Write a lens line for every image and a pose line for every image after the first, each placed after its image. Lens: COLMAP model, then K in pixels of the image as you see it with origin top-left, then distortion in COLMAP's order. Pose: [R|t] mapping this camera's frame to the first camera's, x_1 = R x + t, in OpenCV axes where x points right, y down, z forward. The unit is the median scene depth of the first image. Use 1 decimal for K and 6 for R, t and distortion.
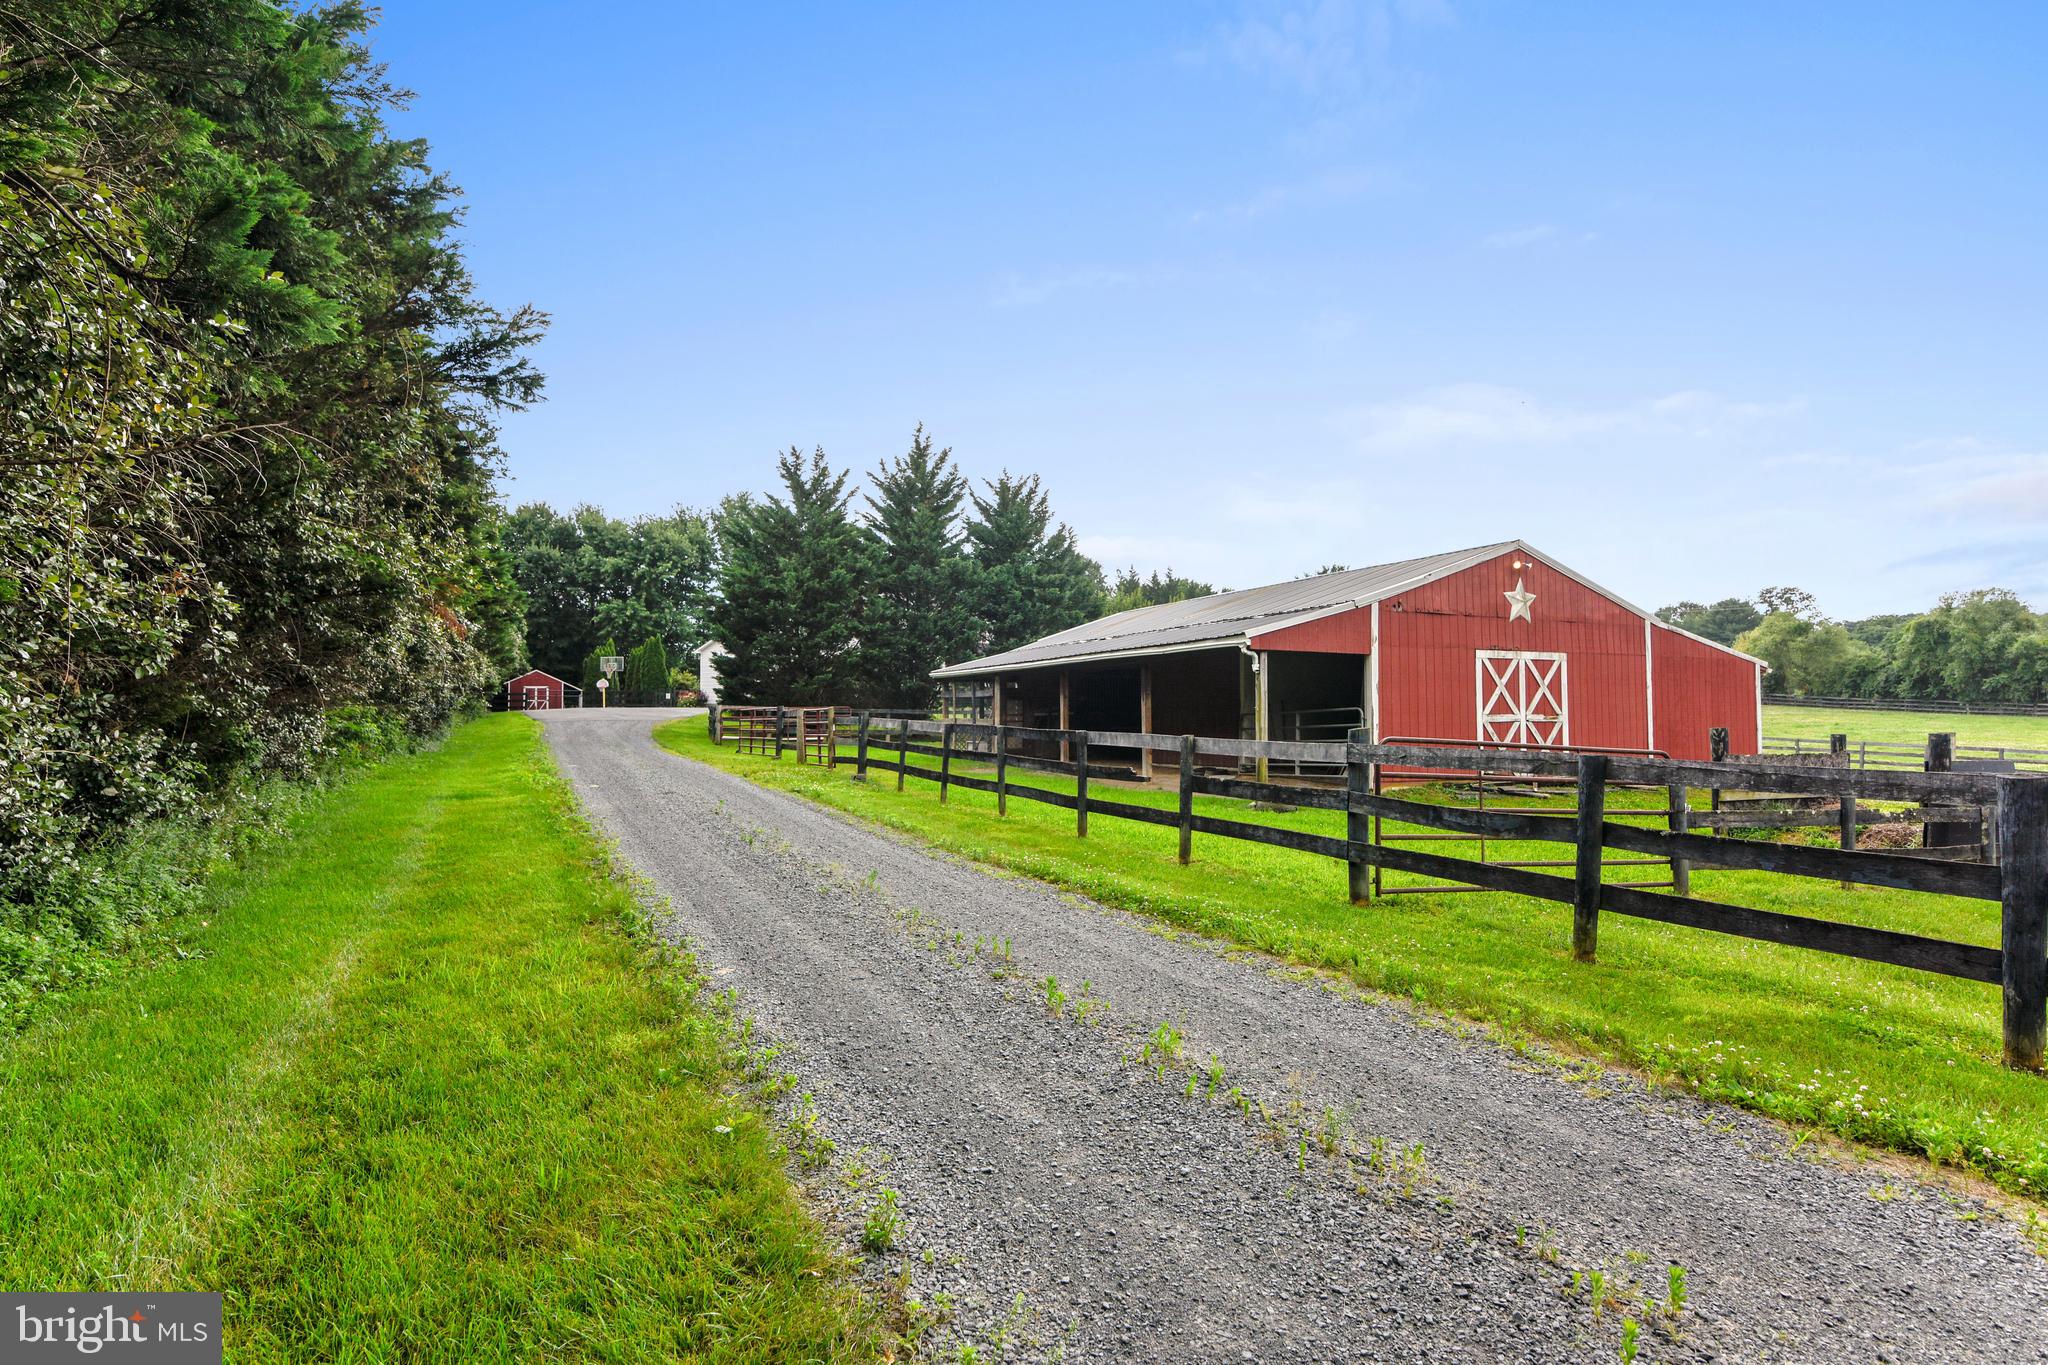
lens RADIAL K [[1159.8, 0, 1016.4], [0, 1159.8, 673.7], [0, 0, 1]] dist [0.004889, 0.001673]
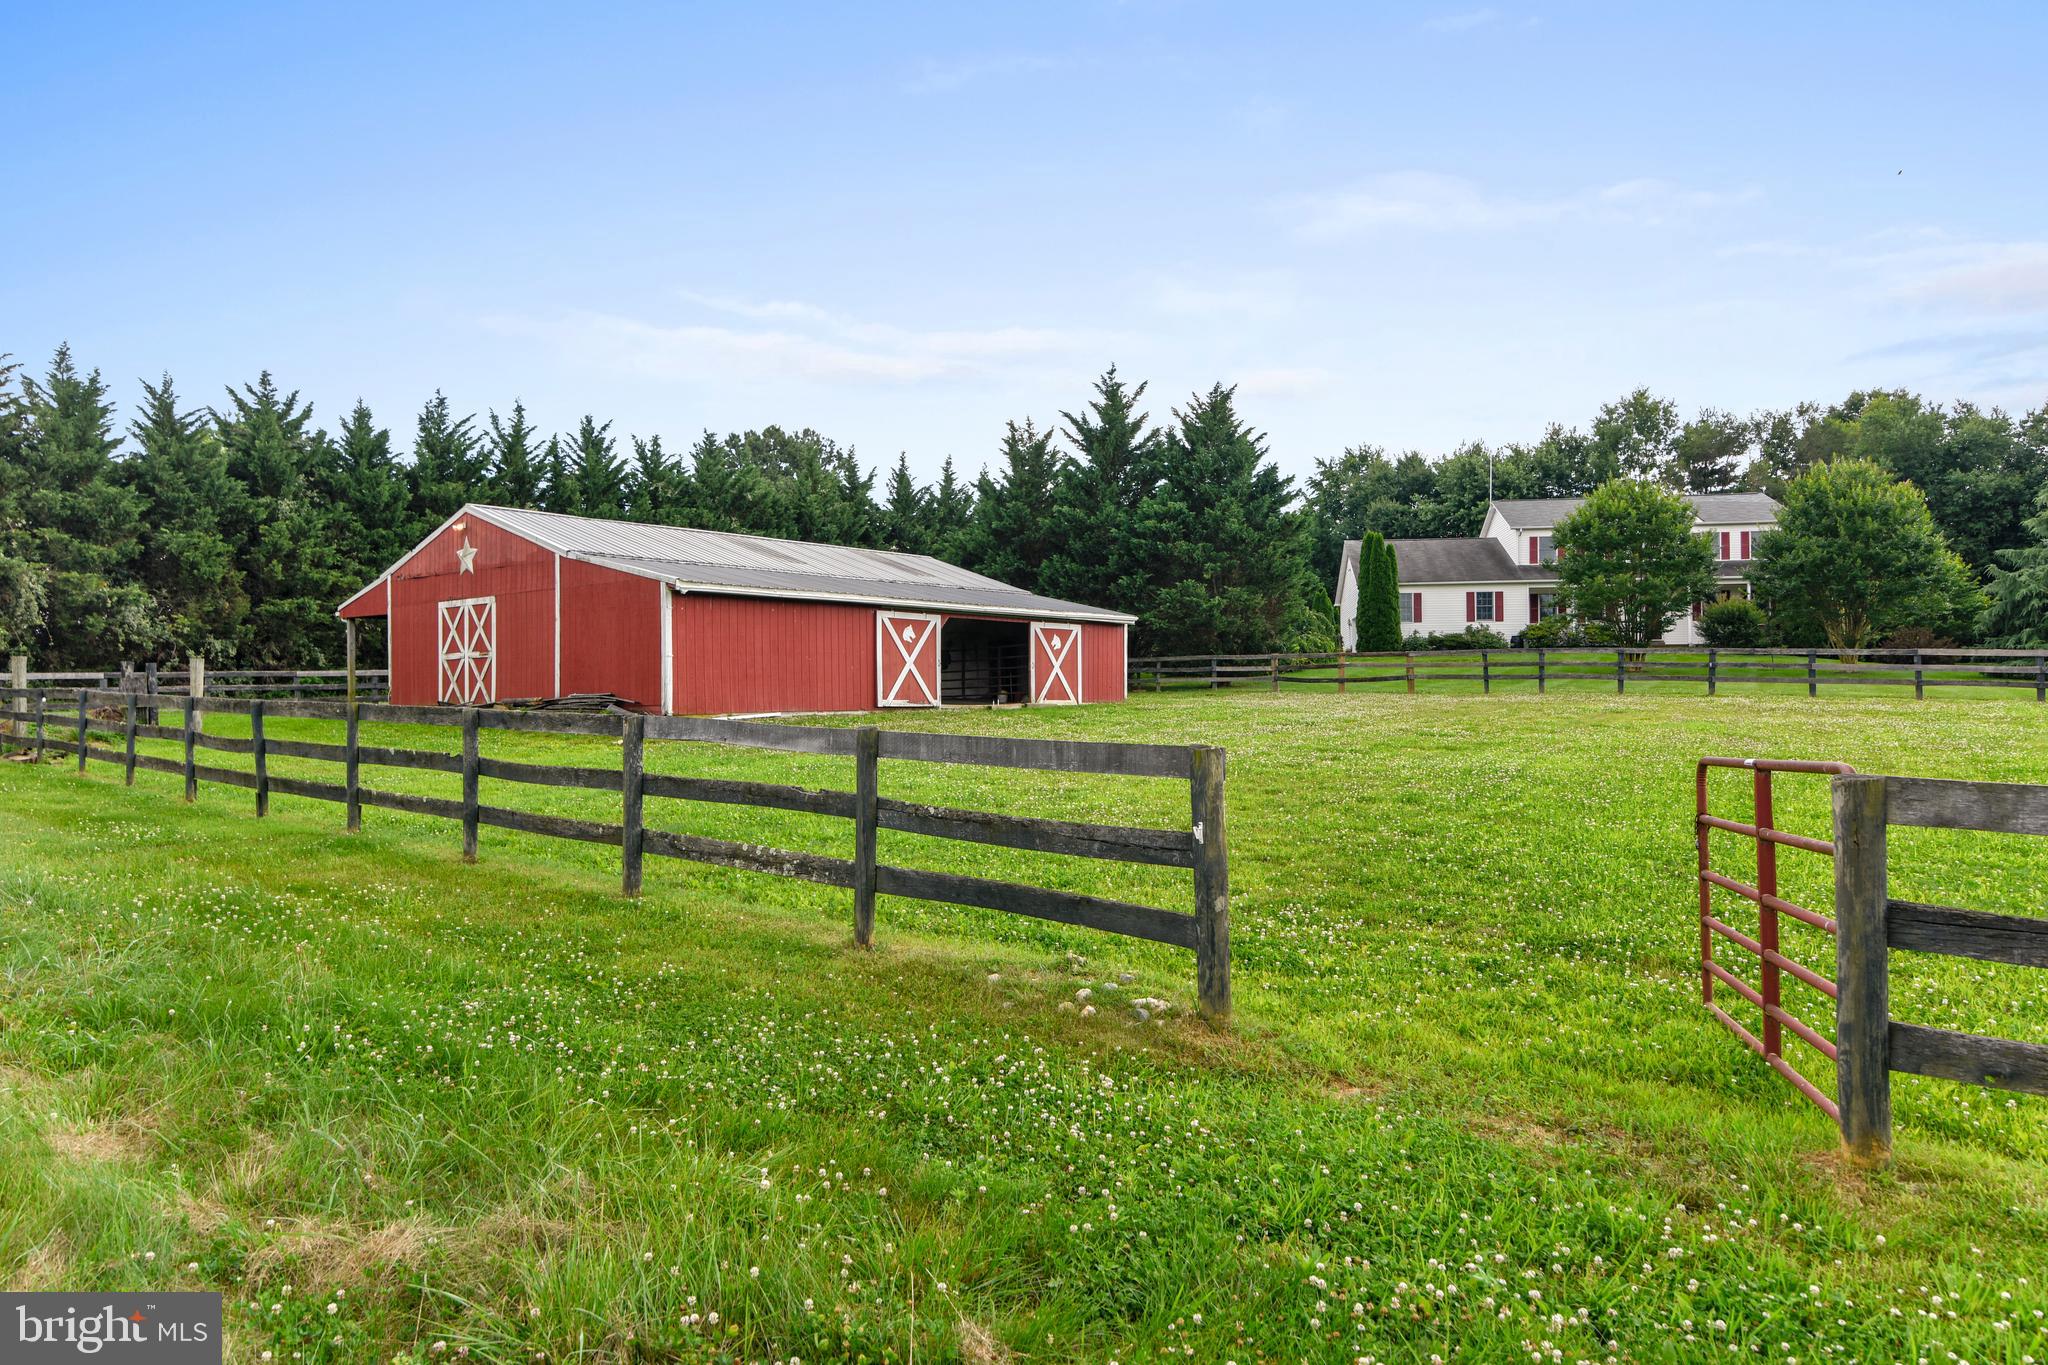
lens RADIAL K [[1329.4, 0, 1043.4], [0, 1329.4, 678.1], [0, 0, 1]] dist [0.019286, 0.001991]
pose [[0.447381, -0.014666, -0.894223, 1.020436], [0.066520, 0.997642, 0.016918, 0.041192], [0.891866, -0.067053, 0.447301, 0.486103]]
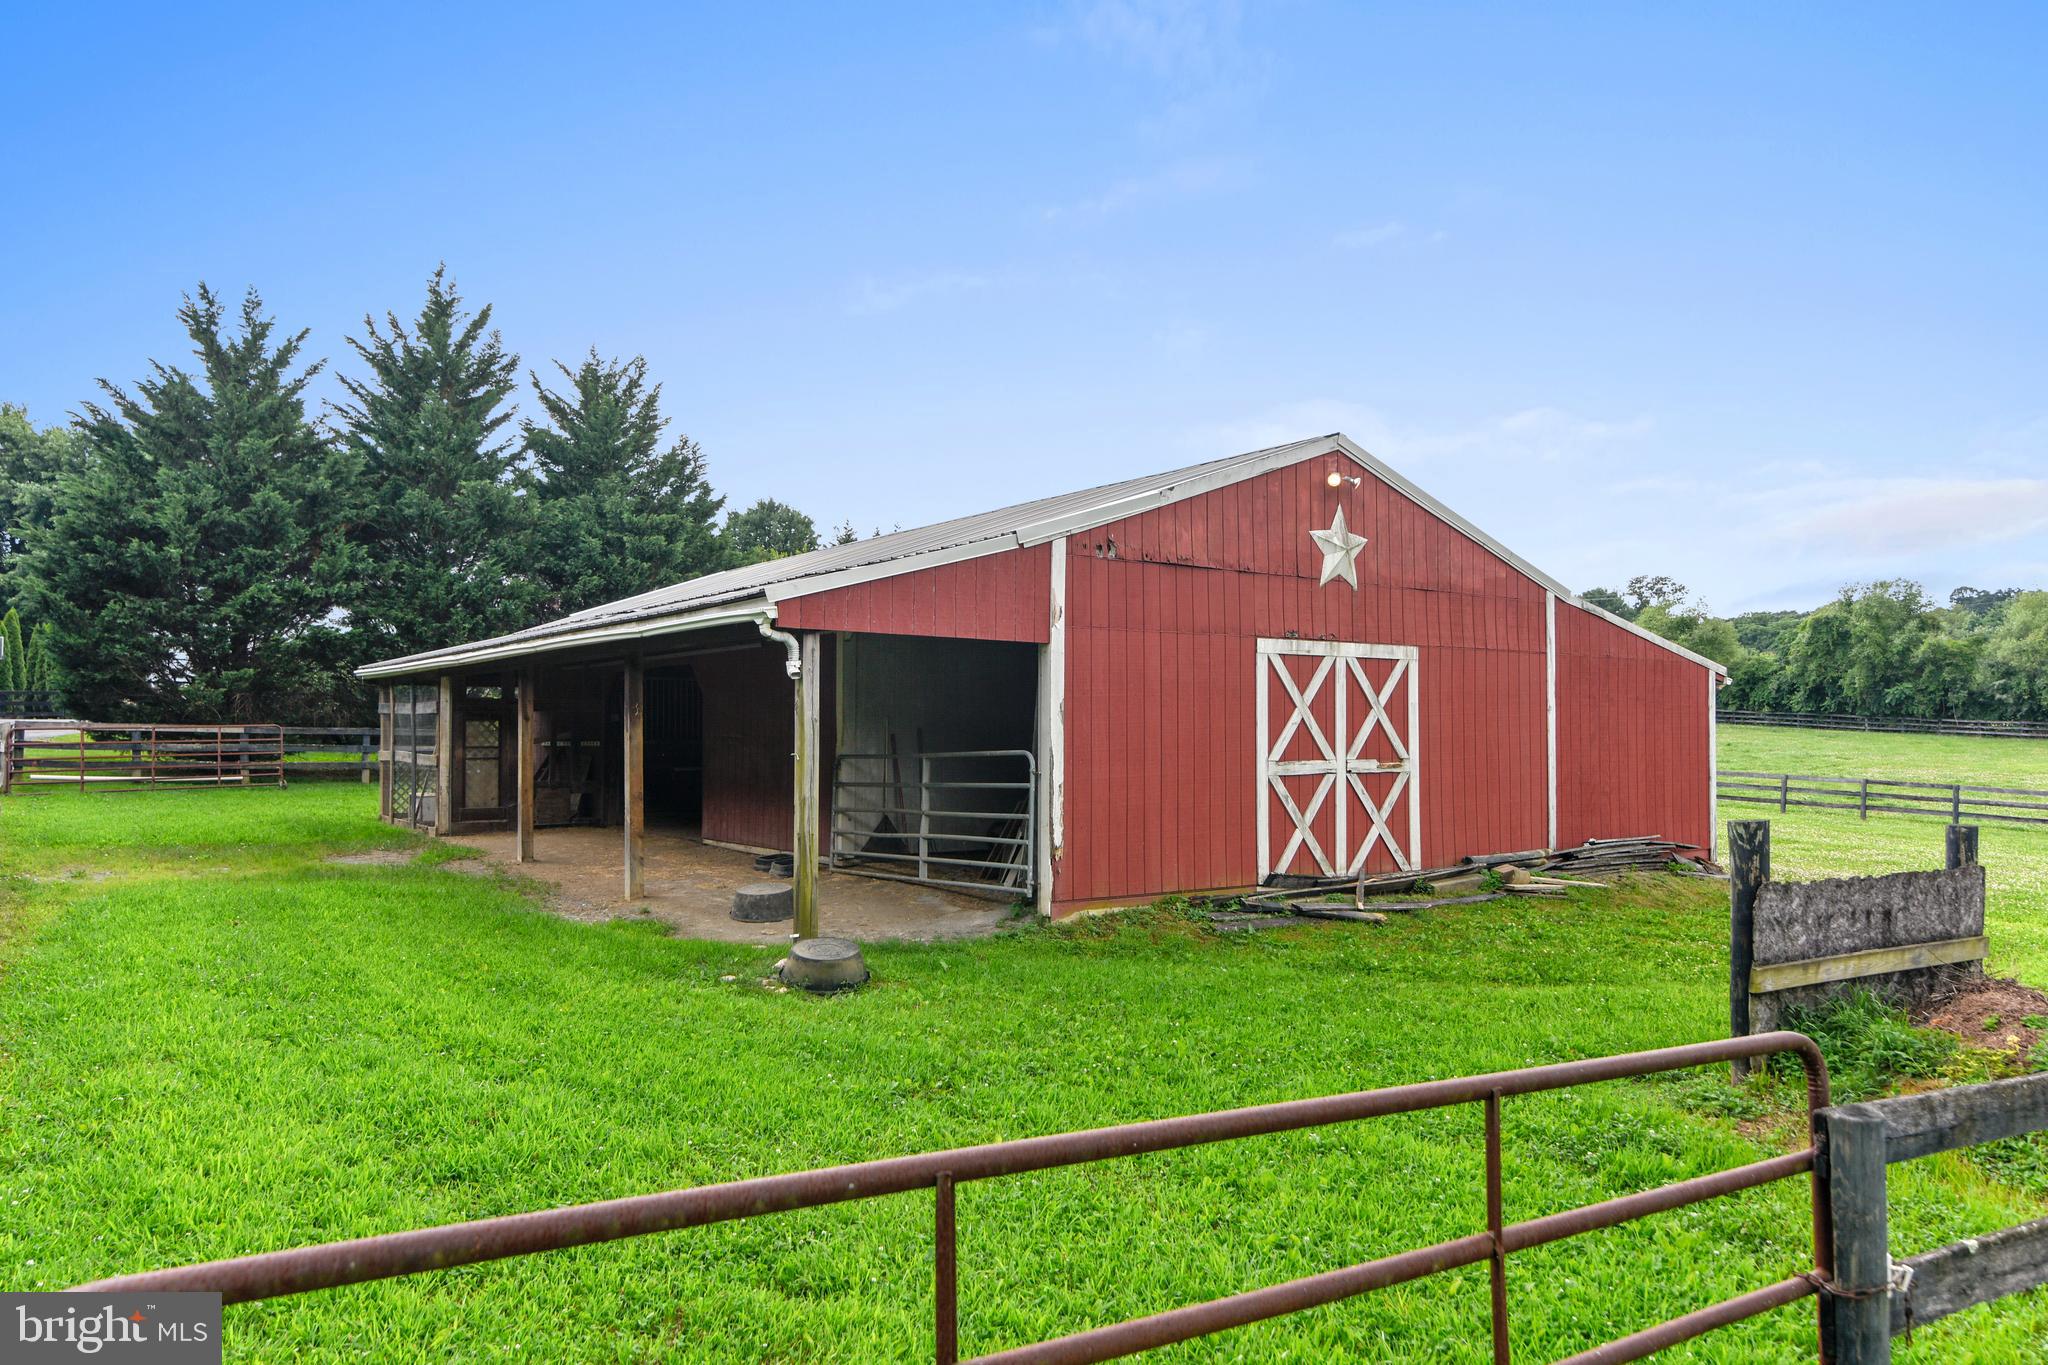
lens RADIAL K [[1479.1, 0, 1026.9], [0, 1479.1, 689.3], [0, 0, 1]] dist [0.000345, -0.000486]
pose [[0.982469, 0.008158, 0.186248, 0.088587], [-0.010539, 0.999875, 0.011795, -0.002179], [-0.186128, -0.013551, 0.982432, 0.189873]]
